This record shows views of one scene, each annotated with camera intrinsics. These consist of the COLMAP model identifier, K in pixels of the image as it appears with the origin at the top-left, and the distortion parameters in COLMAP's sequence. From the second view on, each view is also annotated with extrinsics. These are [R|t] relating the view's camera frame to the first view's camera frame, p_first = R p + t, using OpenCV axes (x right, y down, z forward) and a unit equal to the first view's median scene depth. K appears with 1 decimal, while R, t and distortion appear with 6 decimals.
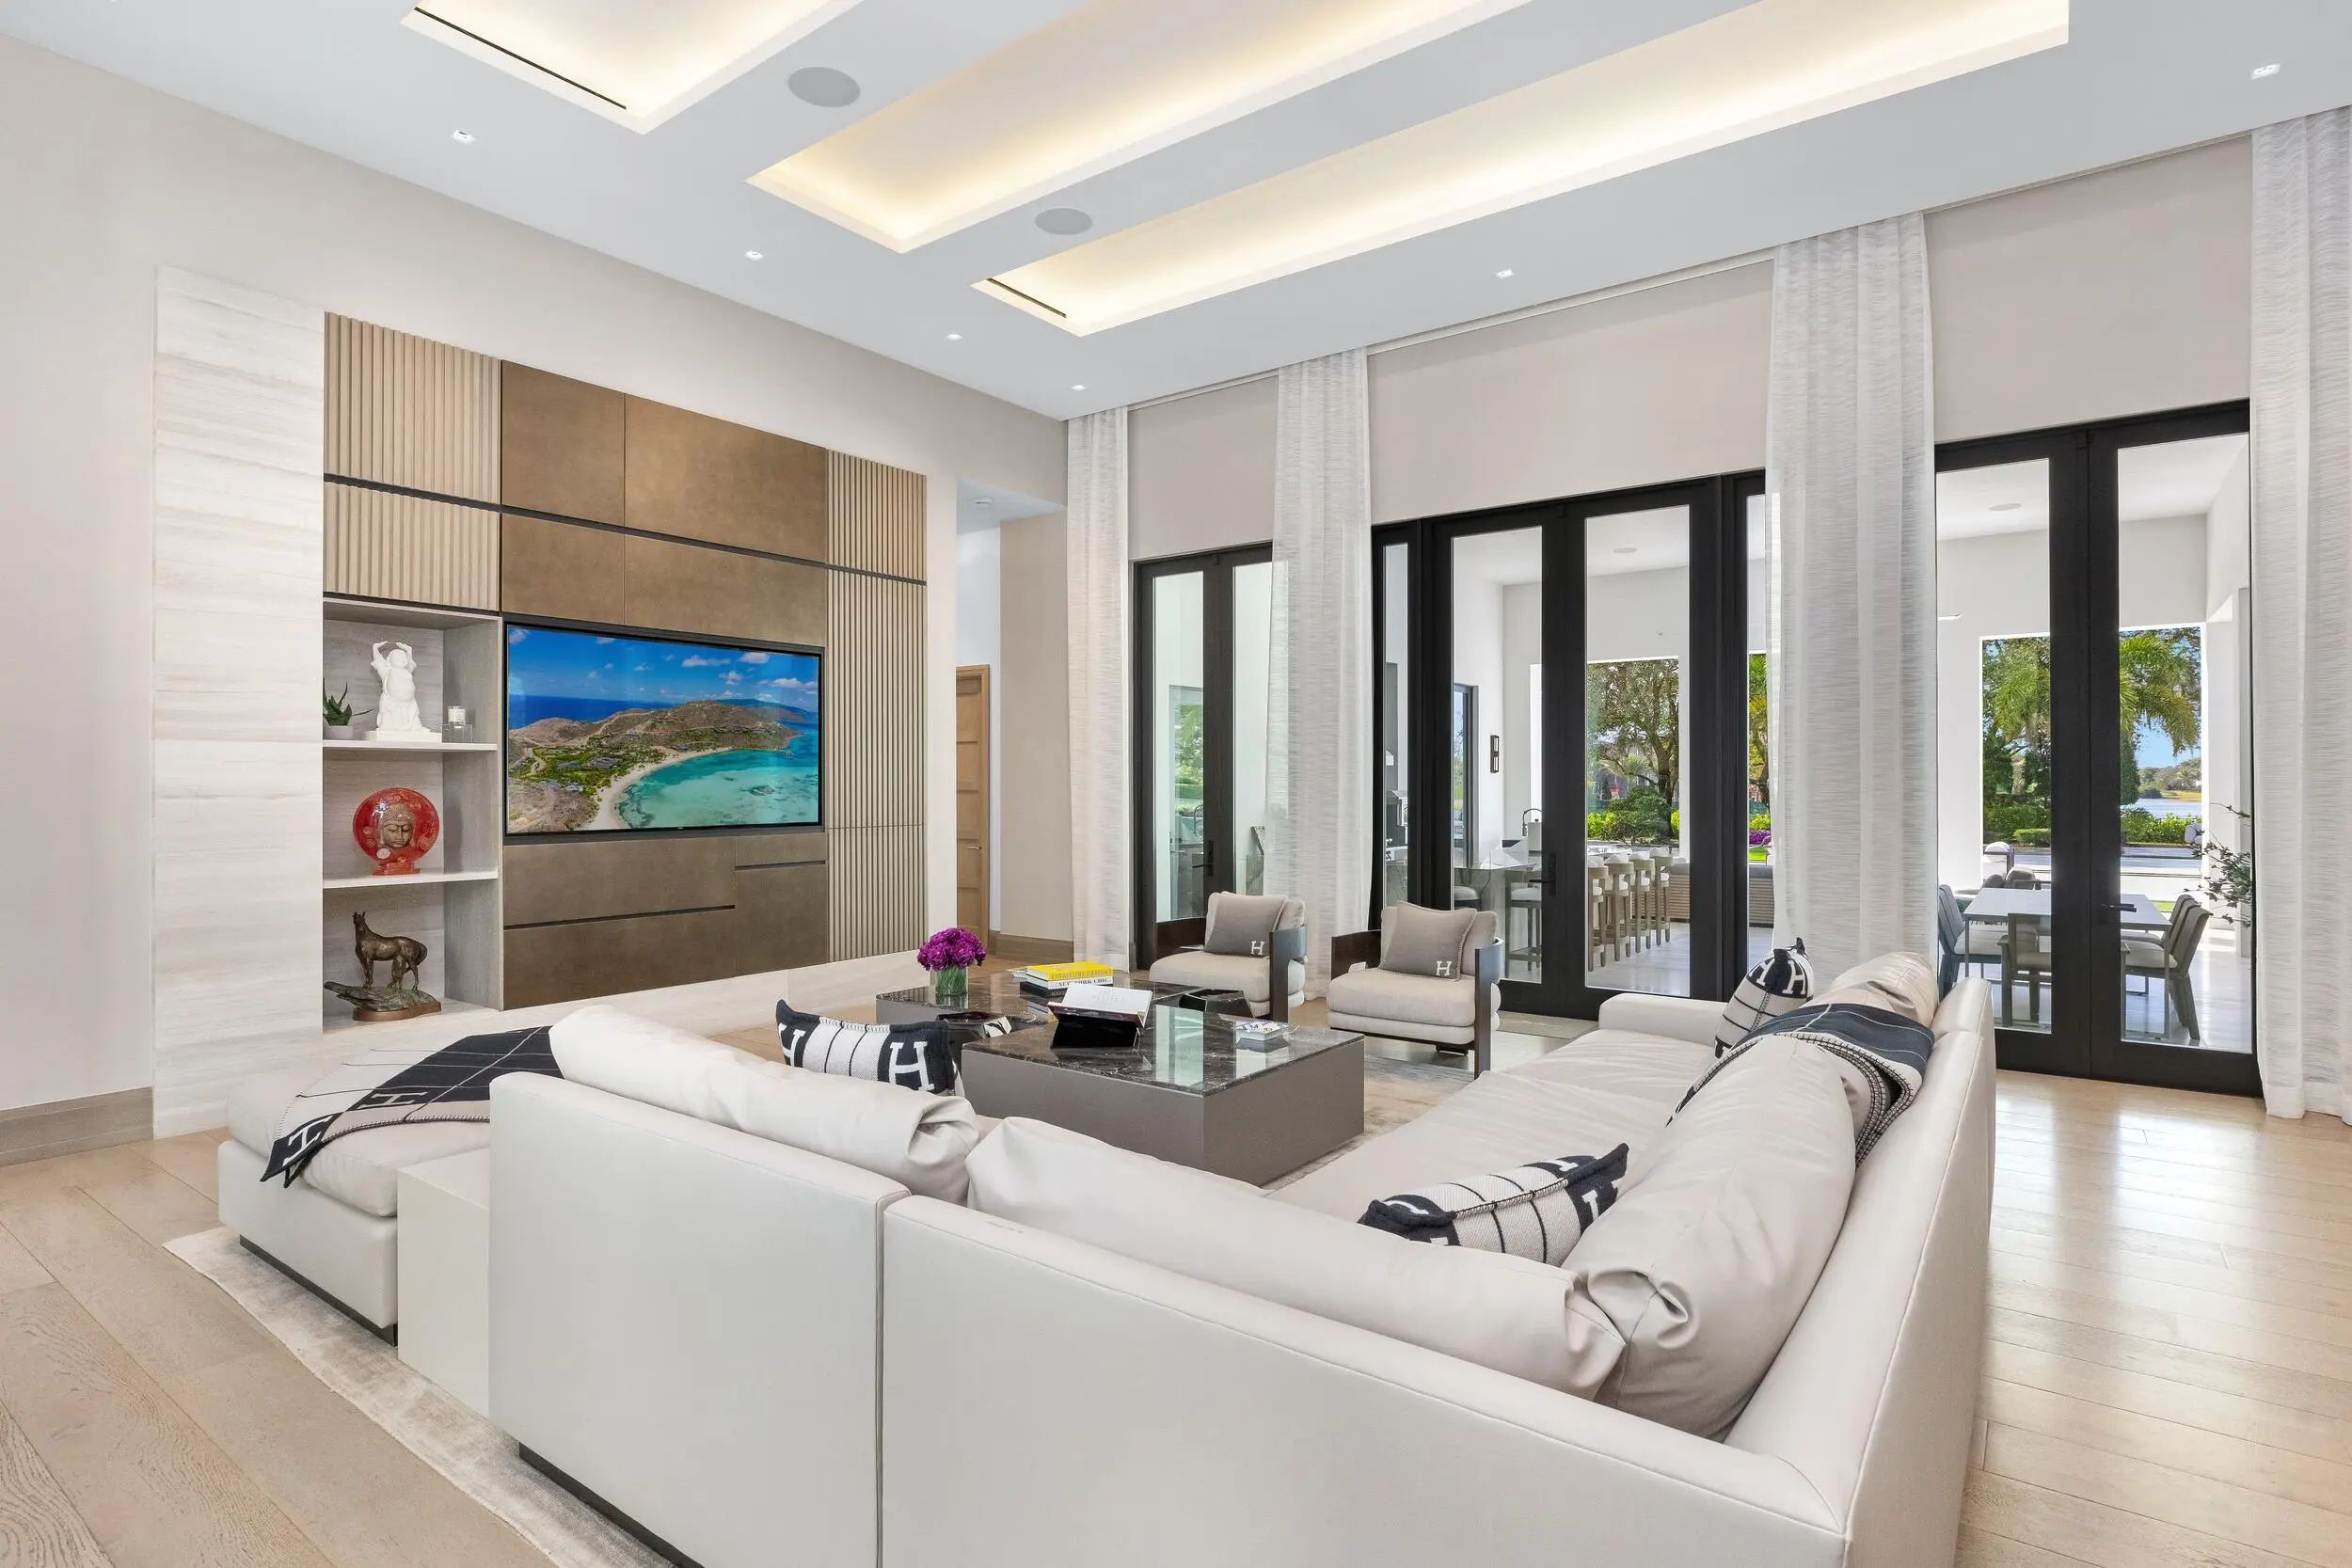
lens RADIAL K [[1212.4, 0, 1175.4], [0, 1212.4, 772.1], [0, 0, 1]] dist [-0.000596, 0.001086]
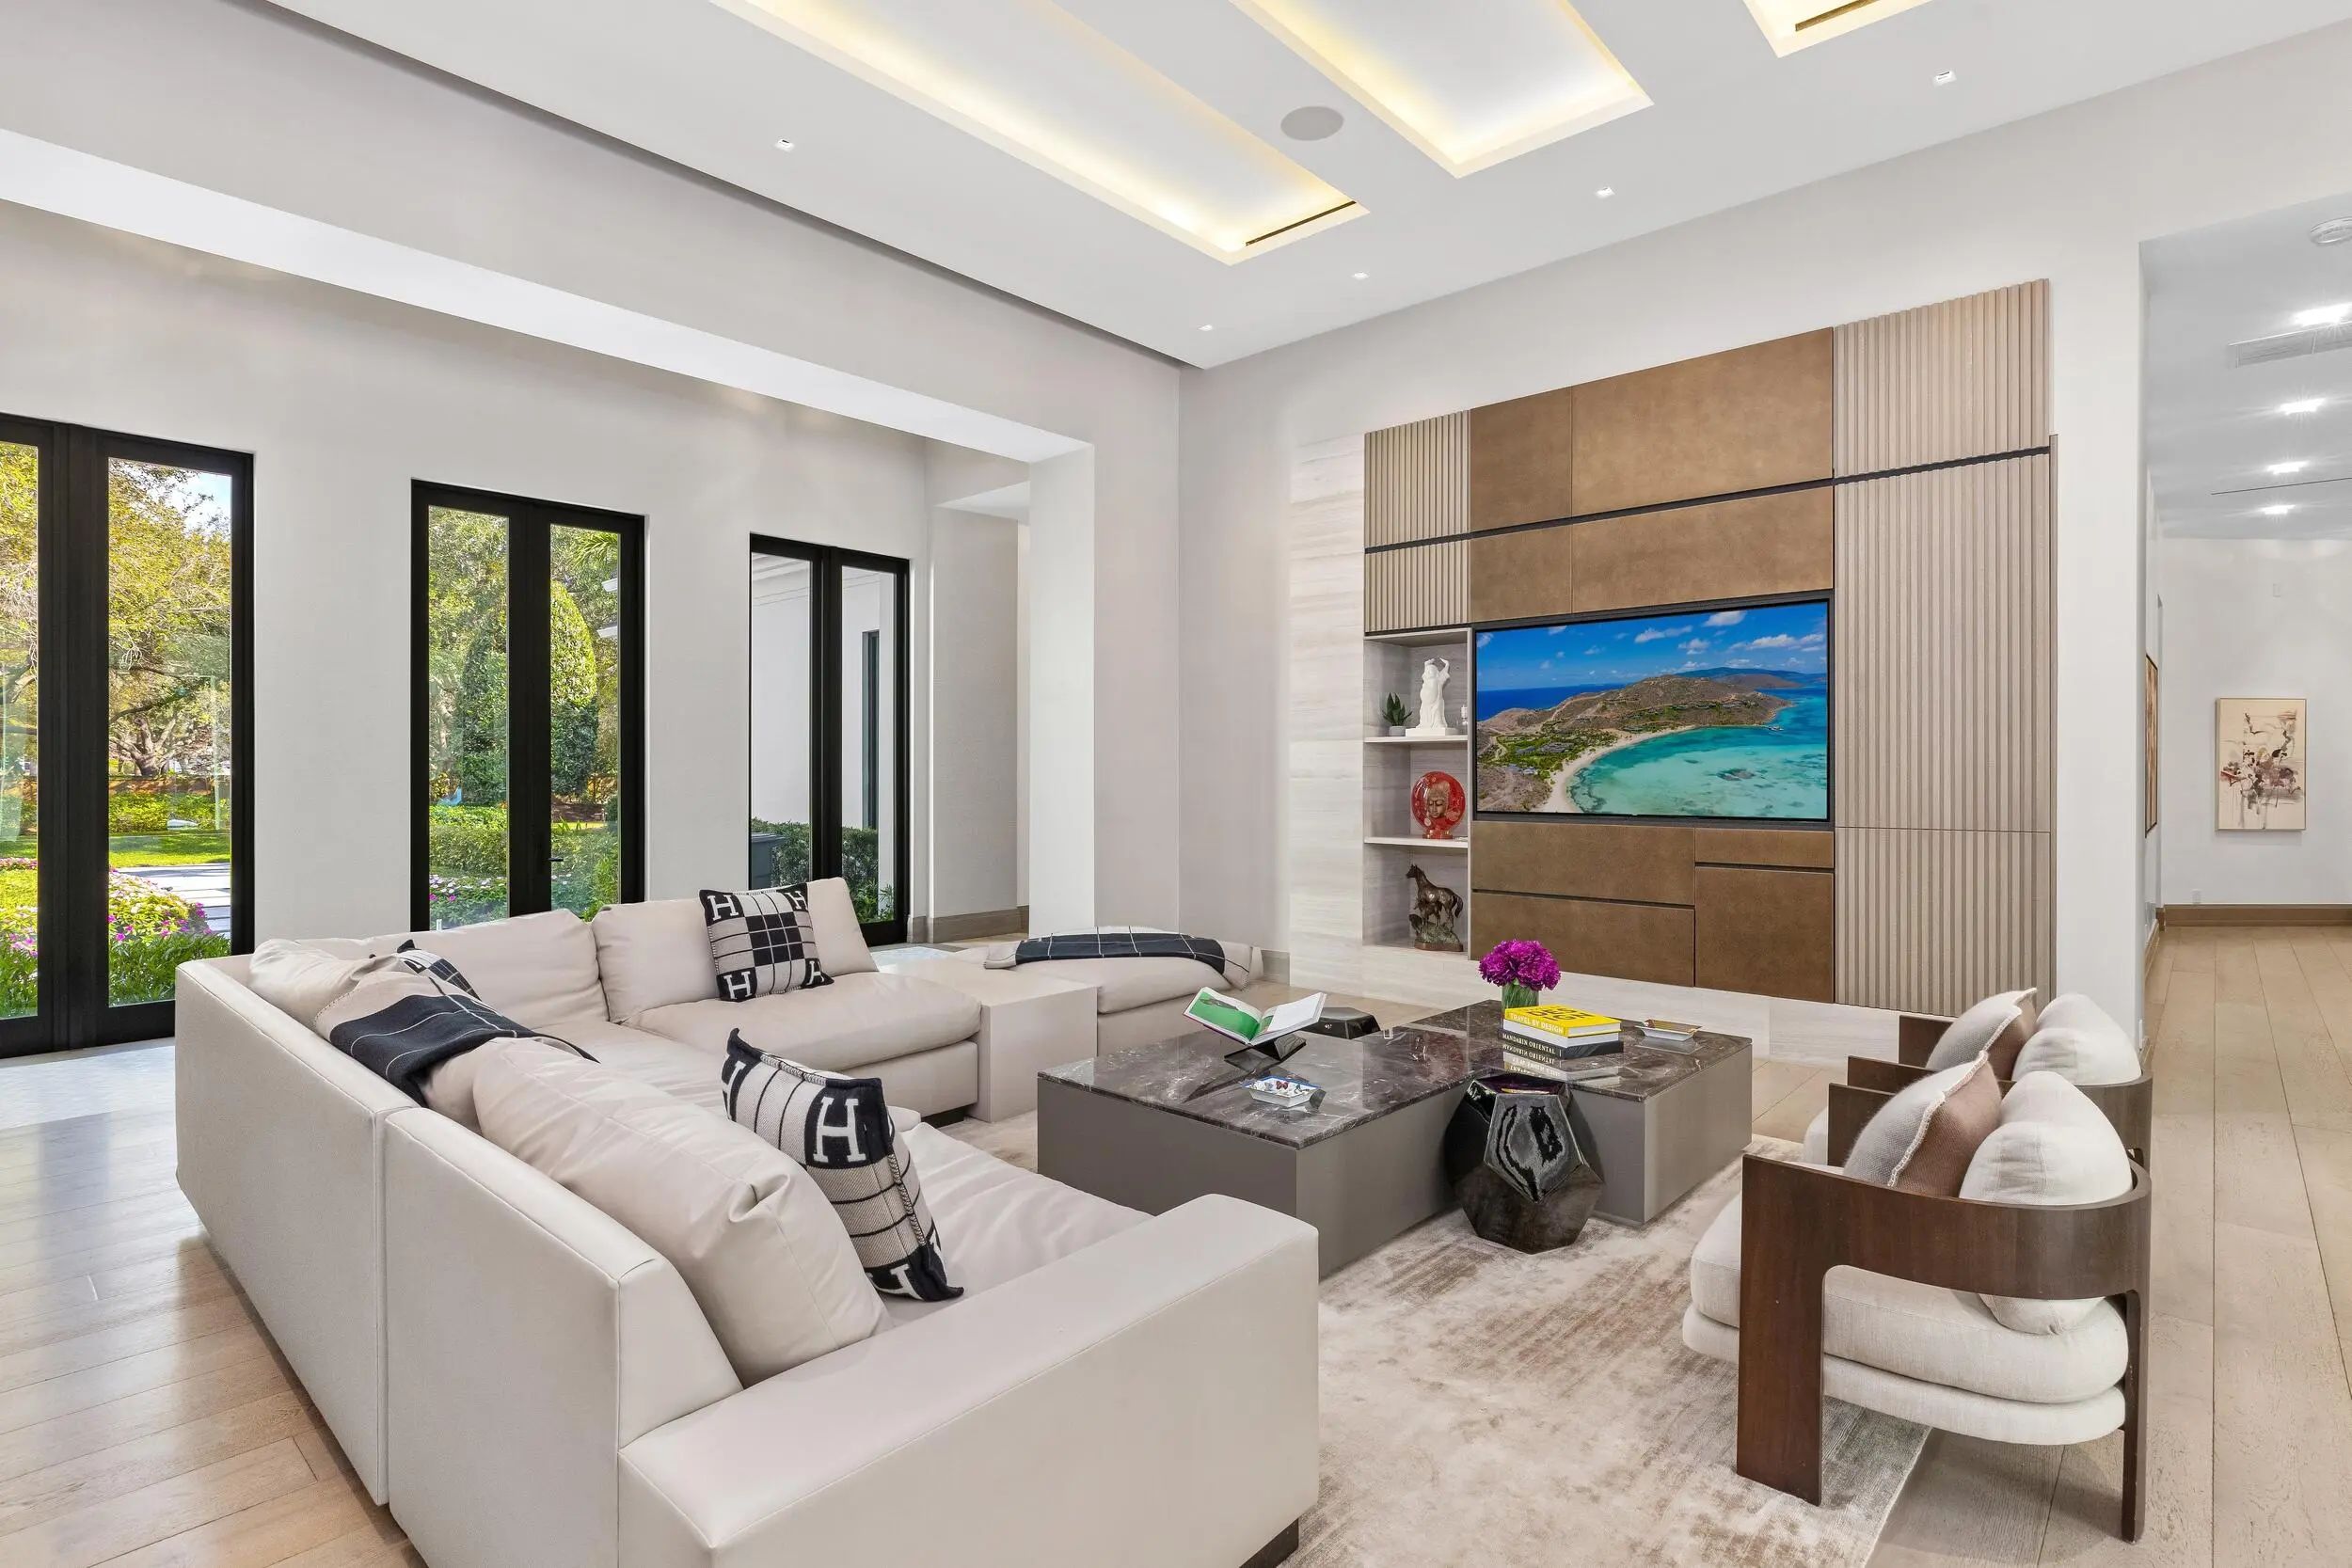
lens RADIAL K [[1212.4, 0, 1175.4], [0, 1212.4, 772.1], [0, 0, 1]] dist [-0.000596, 0.001086]
pose [[-0.134376, -0.003468, -0.990924, 0.593451], [0.007988, 0.999958, -0.004583, 0.015272], [0.990898, -0.008531, -0.134342, 0.794891]]
